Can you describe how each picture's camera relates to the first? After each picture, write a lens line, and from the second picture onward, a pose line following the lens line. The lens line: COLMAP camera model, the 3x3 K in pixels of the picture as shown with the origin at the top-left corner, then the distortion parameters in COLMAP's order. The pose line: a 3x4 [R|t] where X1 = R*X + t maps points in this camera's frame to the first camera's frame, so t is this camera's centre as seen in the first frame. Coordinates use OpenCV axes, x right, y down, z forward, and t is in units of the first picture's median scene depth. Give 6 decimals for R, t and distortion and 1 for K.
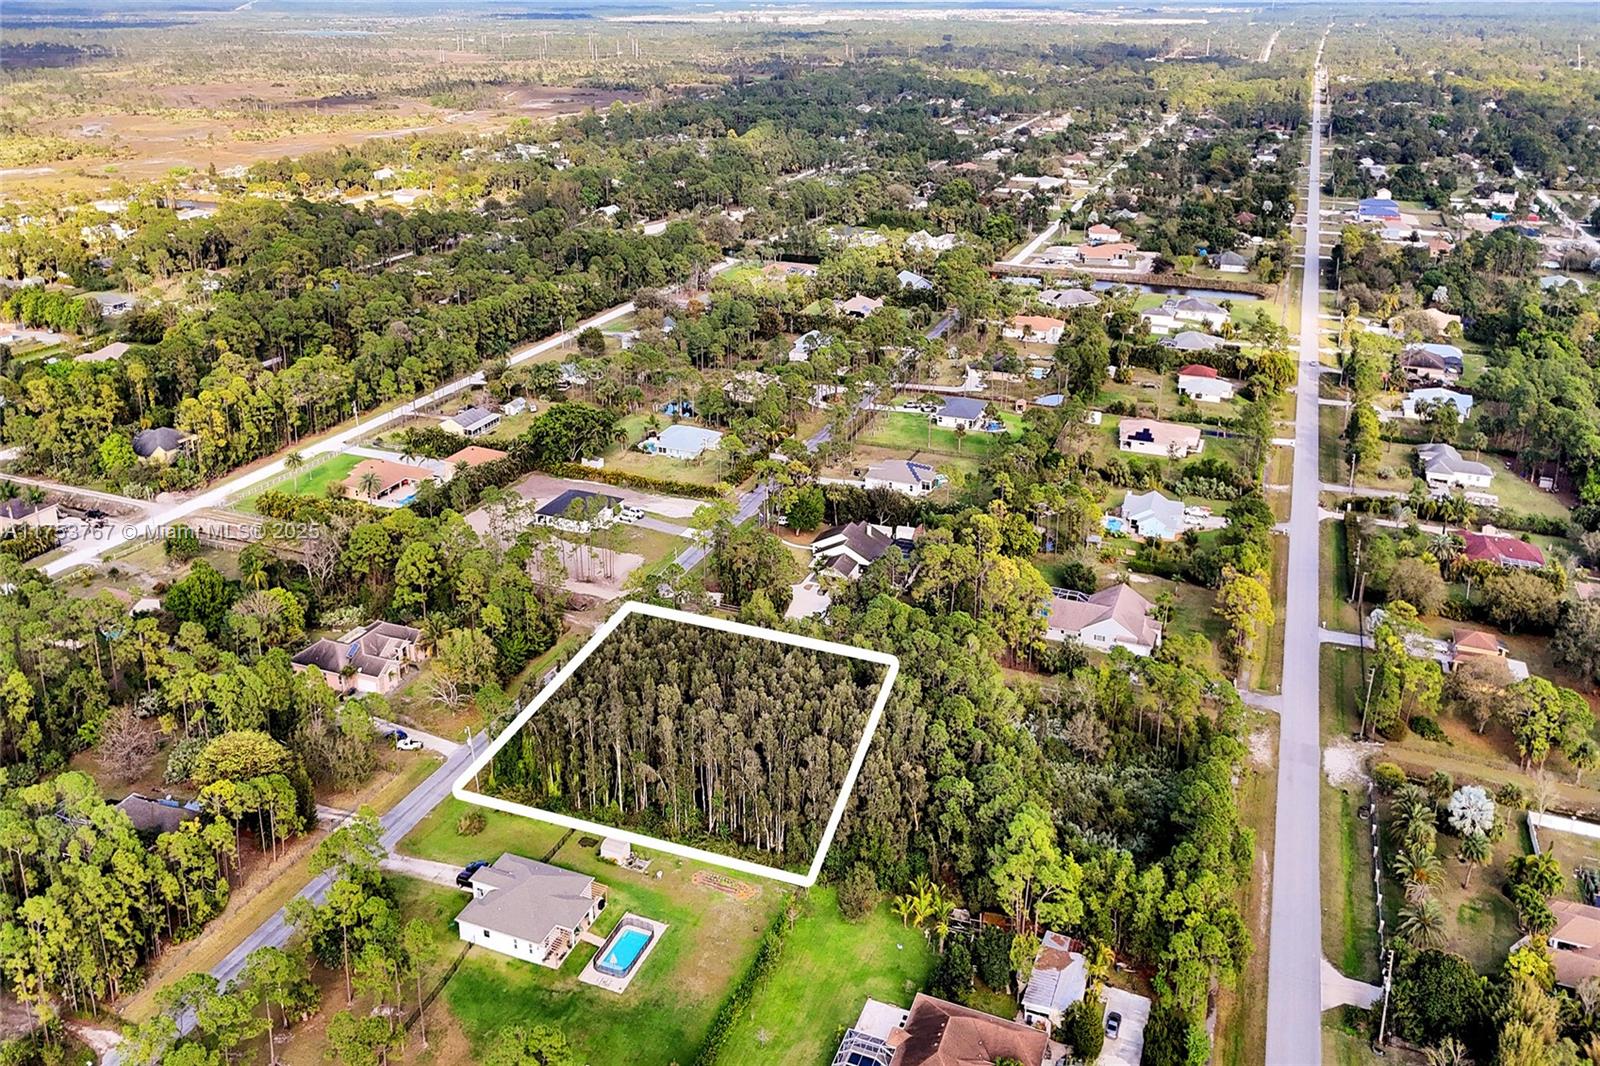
lens RADIAL K [[1136.1, 0, 800.0], [0, 1136.1, 533.0], [0, 0, 1]] dist [0.075106, -0.060095]
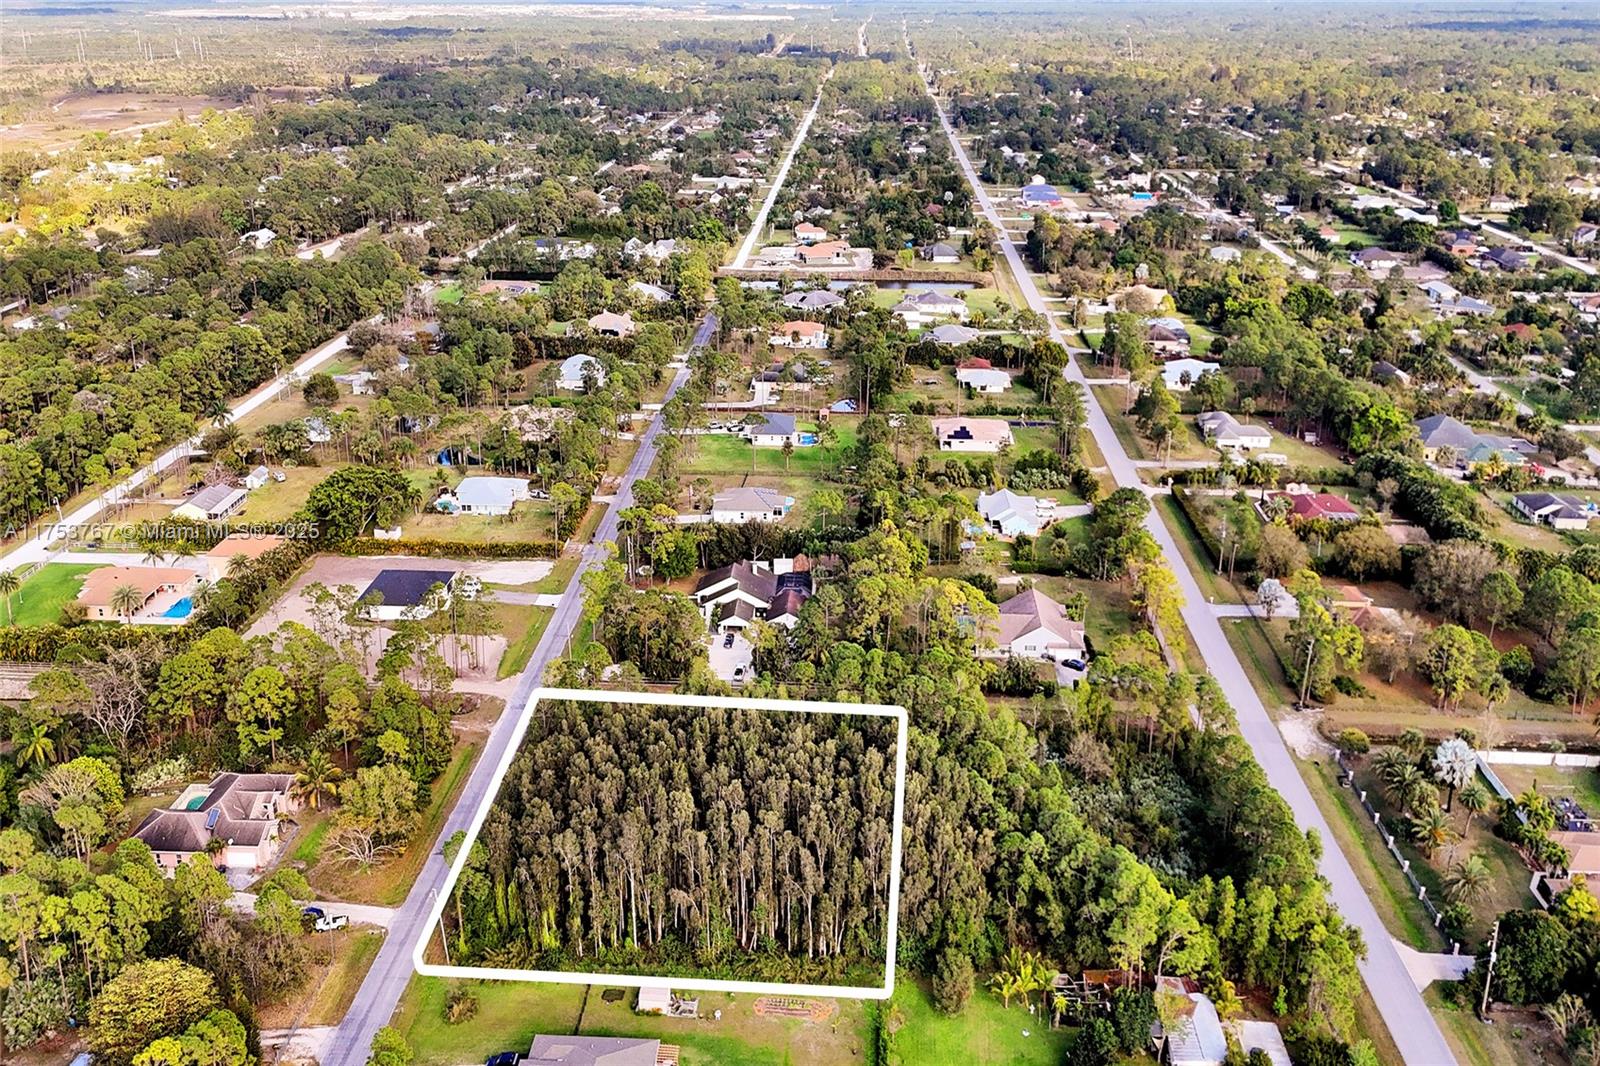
lens RADIAL K [[1152.9, 0, 800.0], [0, 1152.9, 533.0], [0, 0, 1]] dist [0.096947, -0.088773]
pose [[0.950344, -0.133683, 0.281026, -0.129143], [0.134730, 0.990758, 0.015687, -0.032478], [-0.280526, 0.022955, 0.959572, 0.062931]]
